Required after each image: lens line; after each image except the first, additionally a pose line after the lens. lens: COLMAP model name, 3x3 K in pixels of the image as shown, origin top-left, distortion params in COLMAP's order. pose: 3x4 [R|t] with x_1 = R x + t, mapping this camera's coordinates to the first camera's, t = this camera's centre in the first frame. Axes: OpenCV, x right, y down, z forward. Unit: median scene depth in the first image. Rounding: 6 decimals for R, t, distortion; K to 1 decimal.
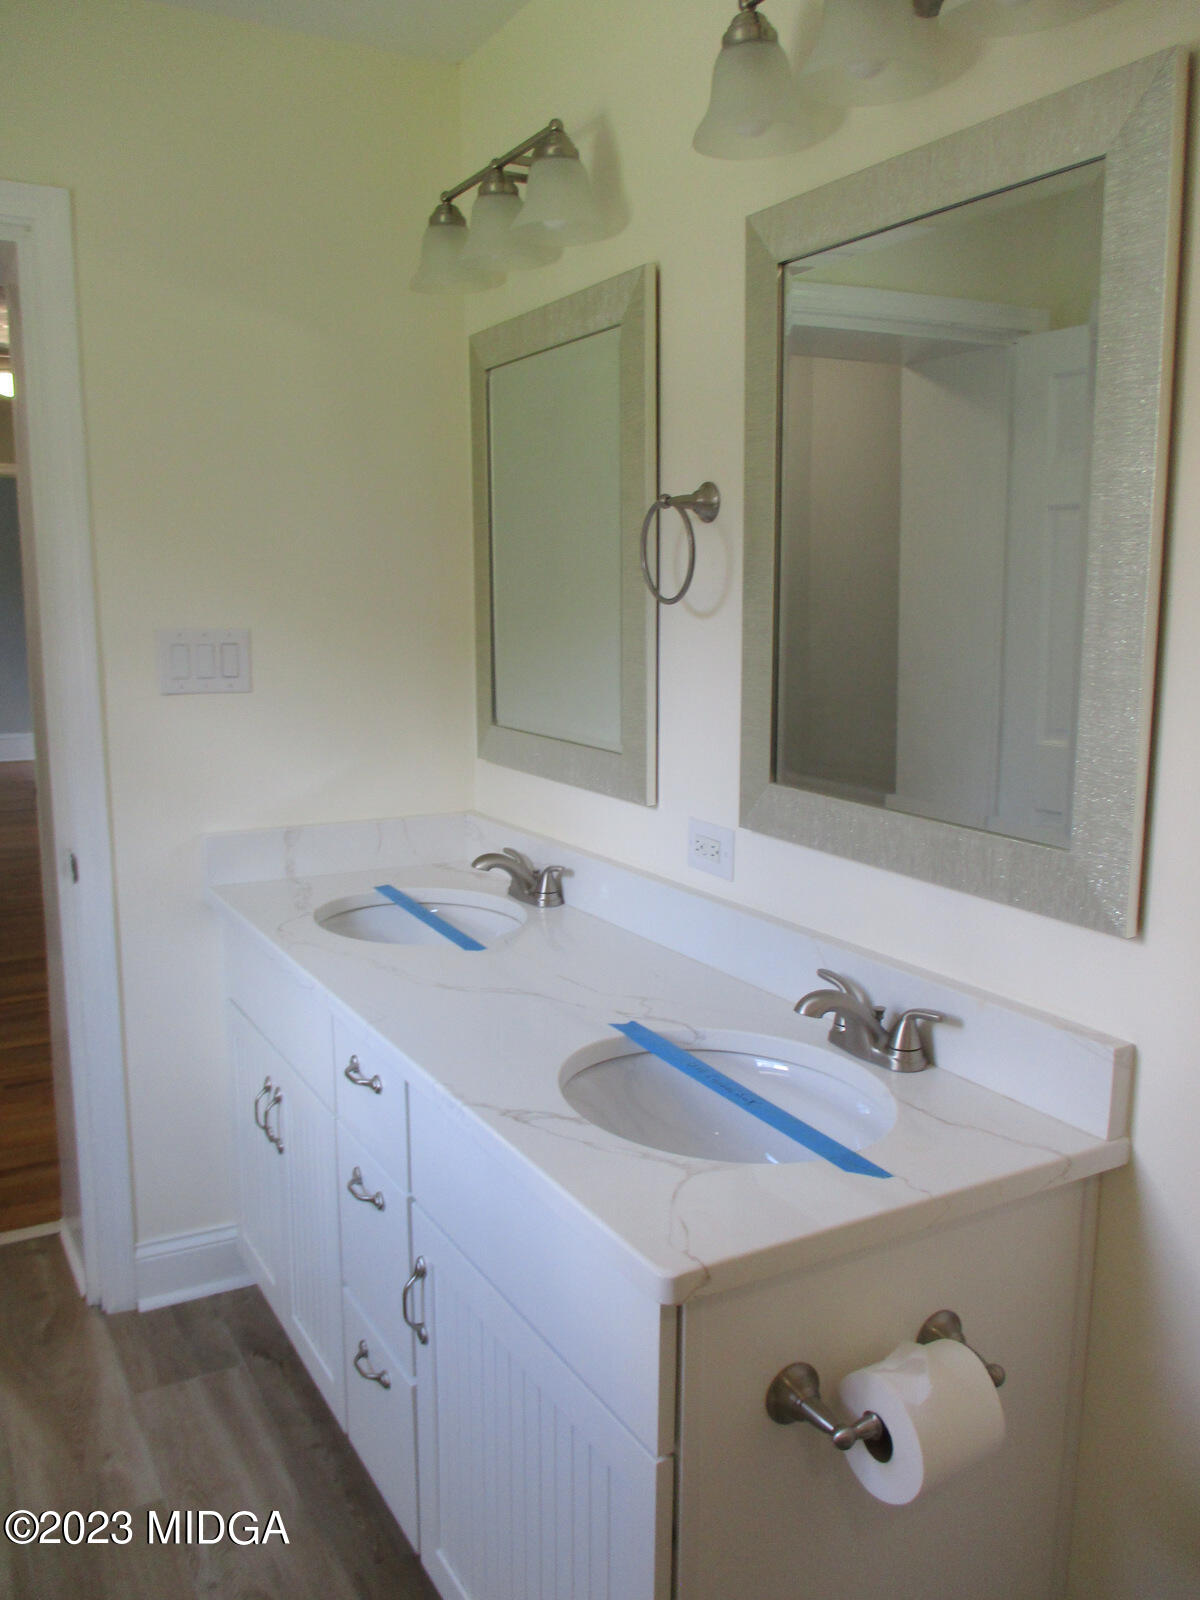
lens RADIAL K [[1321.5, 0, 603.1], [0, 1321.5, 801.2], [0, 0, 1]] dist [-0.029100, 0.021746]
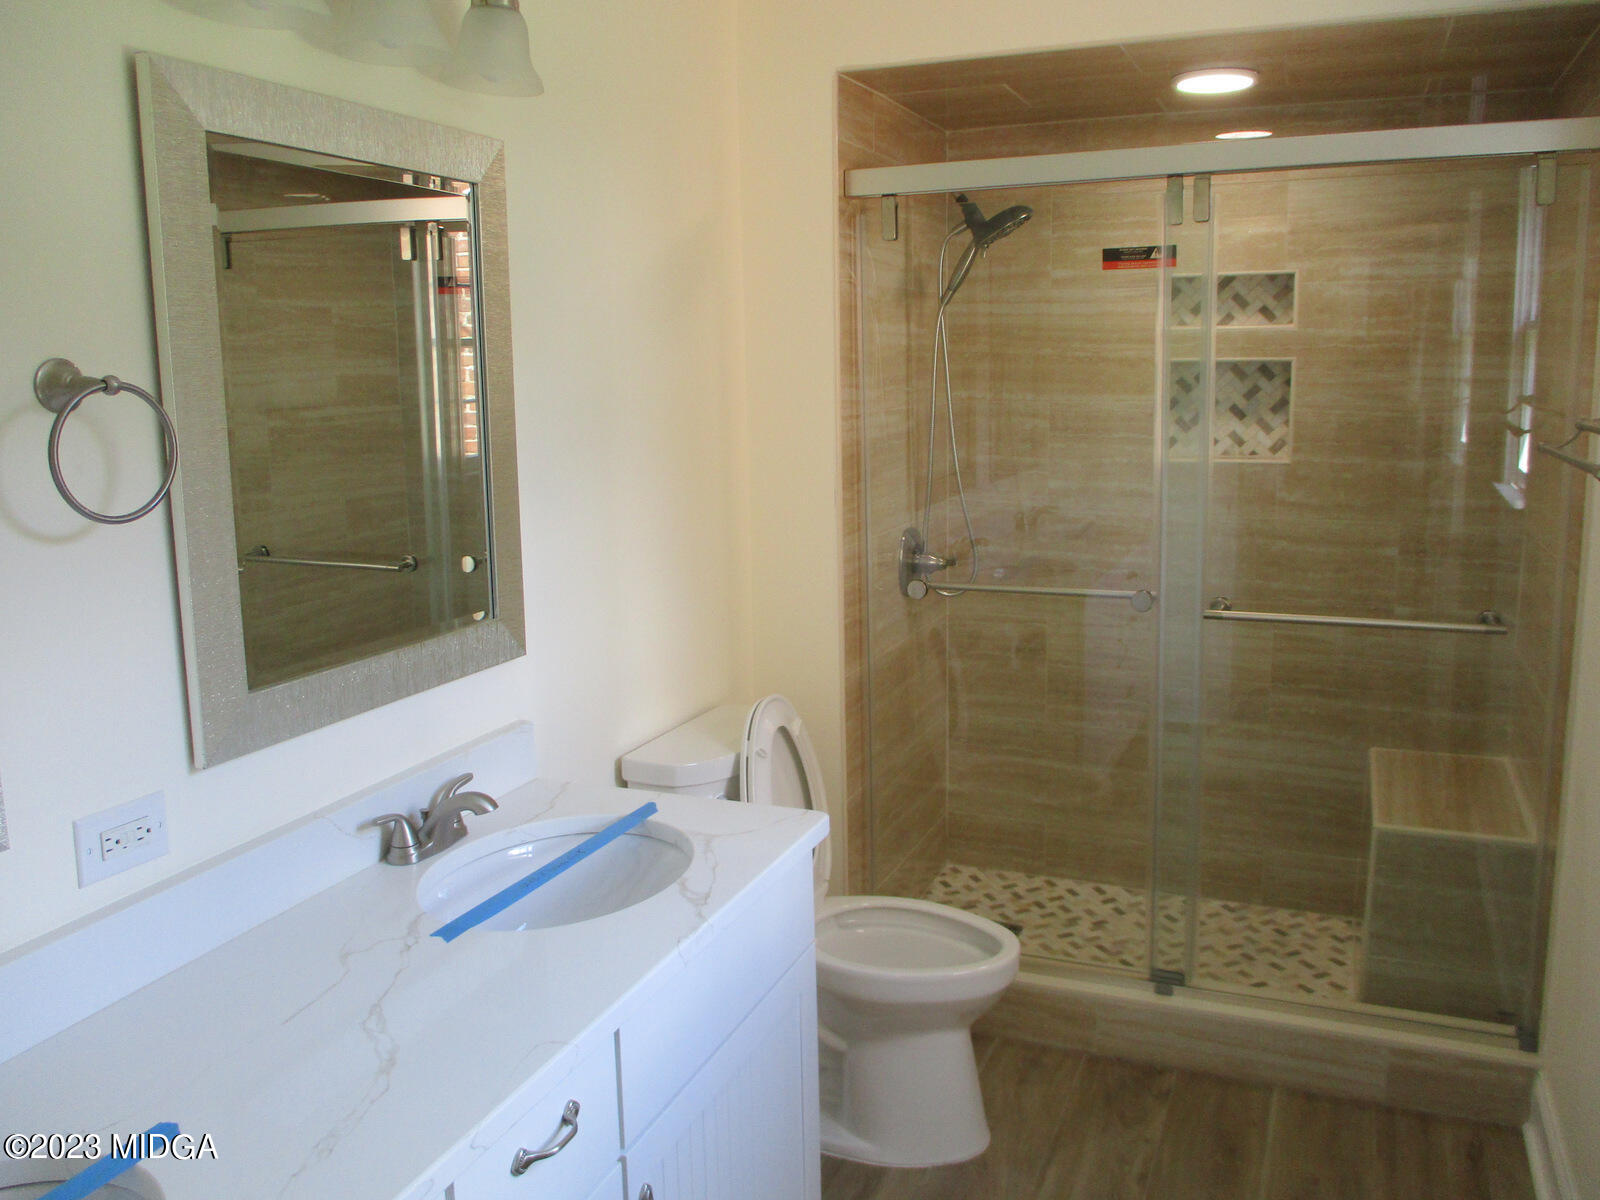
lens RADIAL K [[1321.5, 0, 802.9], [0, 1321.5, 595.4], [0, 0, 1]] dist [-0.029100, 0.021746]
pose [[-0.623529, -0.131328, 0.770691, -0.954399], [0.140604, 0.950879, 0.275788, -0.327931], [-0.769052, 0.280324, -0.574436, 1.438791]]
